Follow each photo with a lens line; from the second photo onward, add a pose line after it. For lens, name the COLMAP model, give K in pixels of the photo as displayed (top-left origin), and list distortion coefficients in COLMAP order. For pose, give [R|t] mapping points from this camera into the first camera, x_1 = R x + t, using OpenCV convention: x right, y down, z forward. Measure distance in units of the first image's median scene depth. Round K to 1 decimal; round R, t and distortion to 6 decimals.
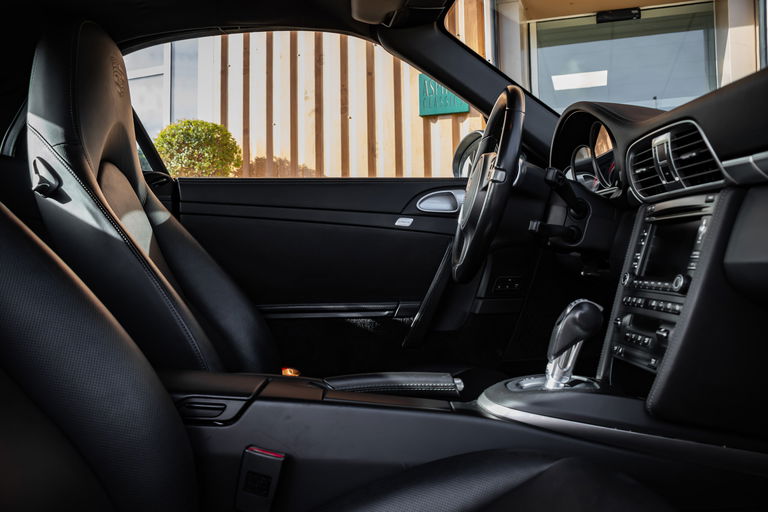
lens RADIAL K [[654.2, 0, 384.0], [0, 654.2, 256.0], [0, 0, 1]] dist [-0.183792, 0.182224]
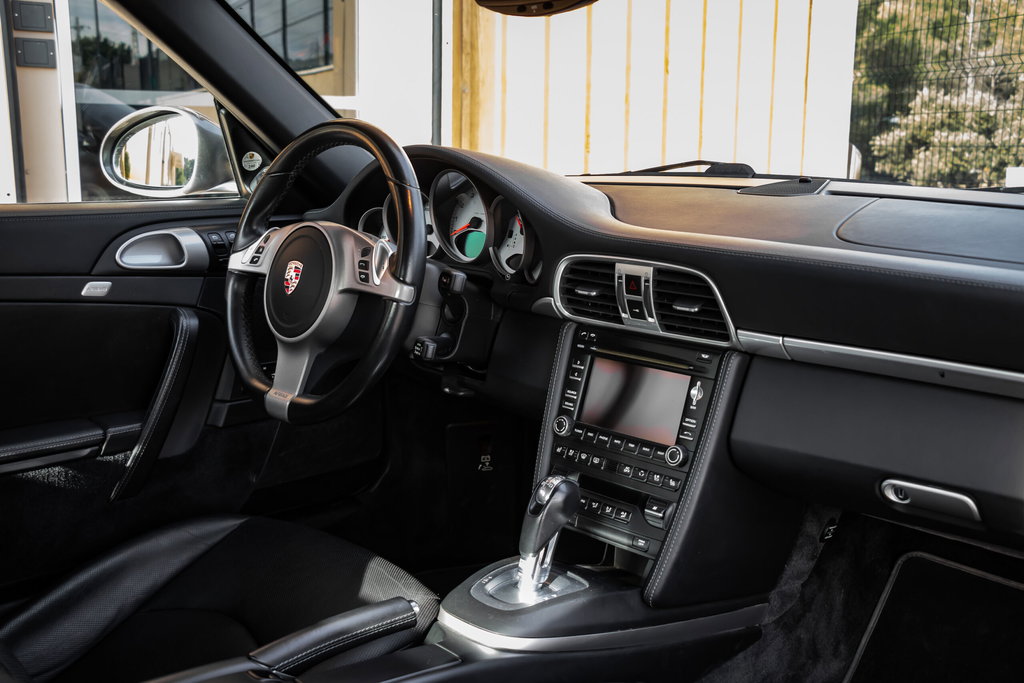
lens RADIAL K [[1125.3, 0, 512.0], [0, 1125.3, 341.5], [0, 0, 1]] dist [0.009621, 0.008482]
pose [[0.740764, -0.096844, 0.664748, -0.375948], [-0.029336, 0.983946, 0.176037, -0.198636], [-0.671125, -0.149902, 0.726031, 0.024670]]
